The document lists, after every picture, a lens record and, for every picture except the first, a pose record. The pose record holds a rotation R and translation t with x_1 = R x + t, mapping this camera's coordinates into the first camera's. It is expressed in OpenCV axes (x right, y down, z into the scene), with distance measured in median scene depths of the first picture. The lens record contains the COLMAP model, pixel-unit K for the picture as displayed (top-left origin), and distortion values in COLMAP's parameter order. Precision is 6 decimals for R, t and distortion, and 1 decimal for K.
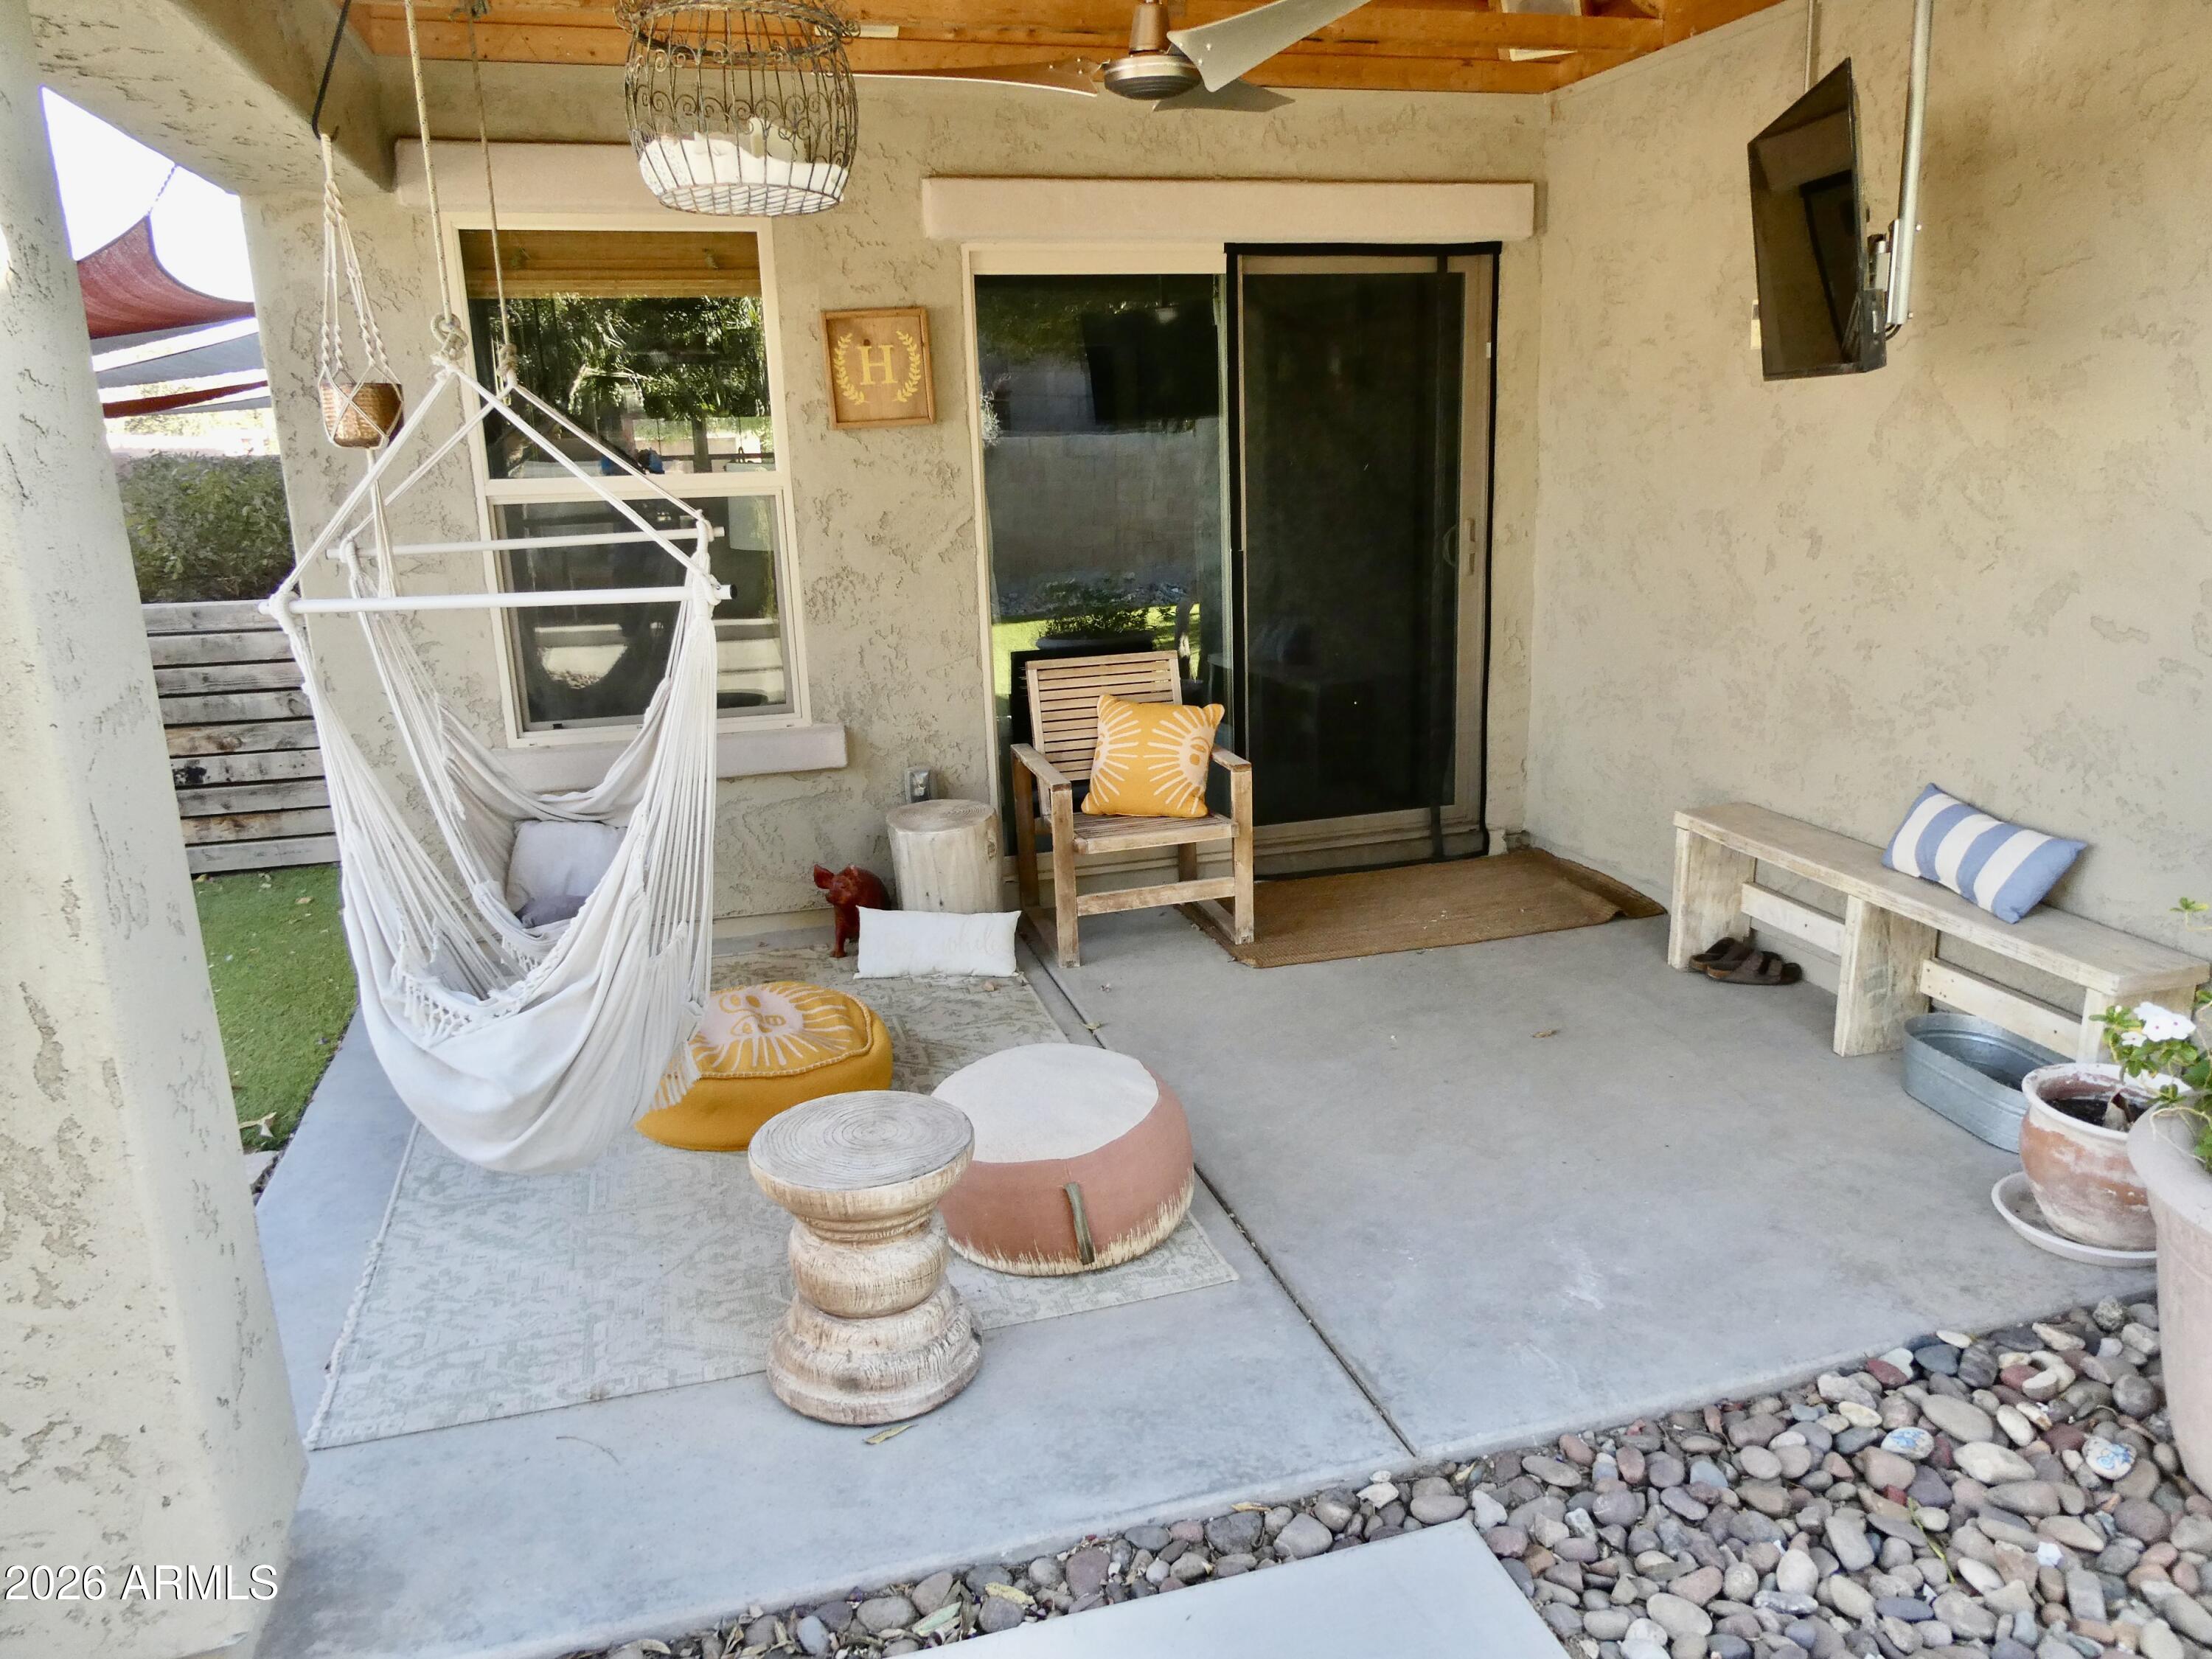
lens RADIAL K [[1569.8, 0, 1120.1], [0, 1569.8, 839.8], [0, 0, 1]] dist [0.012756, -0.009682]
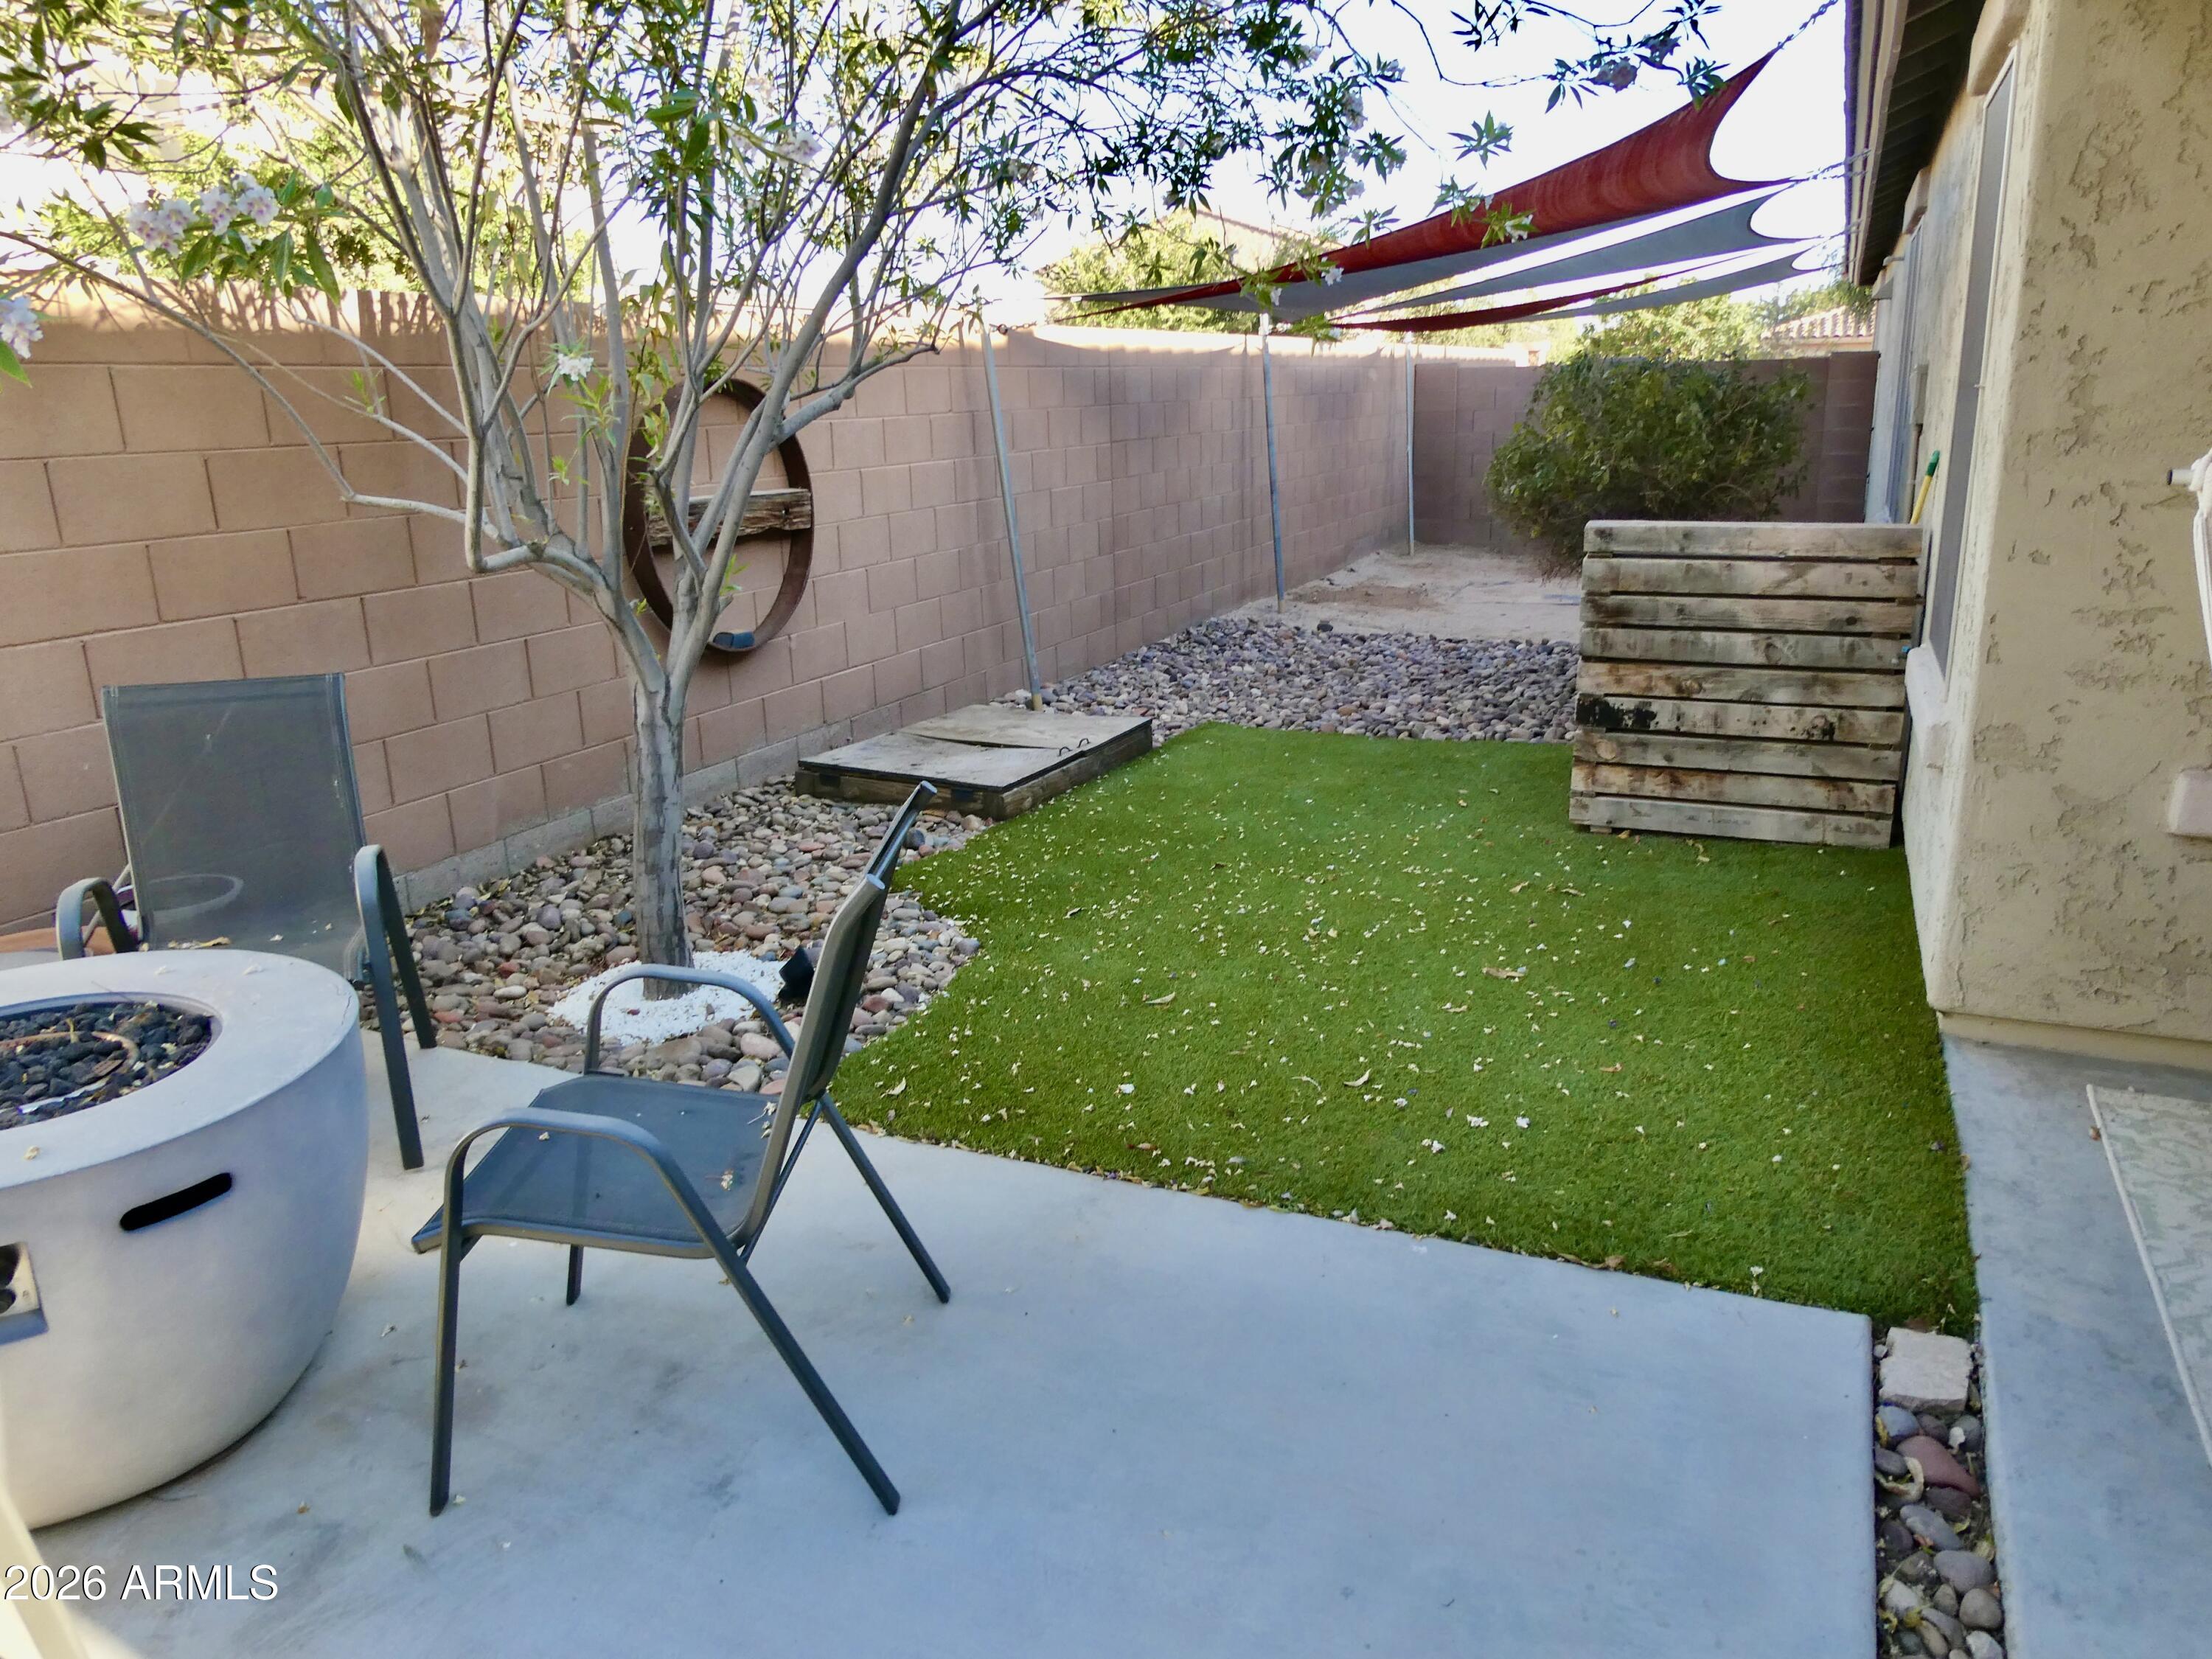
lens RADIAL K [[1569.8, 0, 1109.6], [0, 1569.8, 815.7], [0, 0, 1]] dist [0.012756, -0.009682]
pose [[0.768860, 0.176839, -0.614478, -0.267653], [-0.155917, 0.983838, 0.088046, -0.018538], [0.620117, 0.028112, 0.784006, 0.130817]]
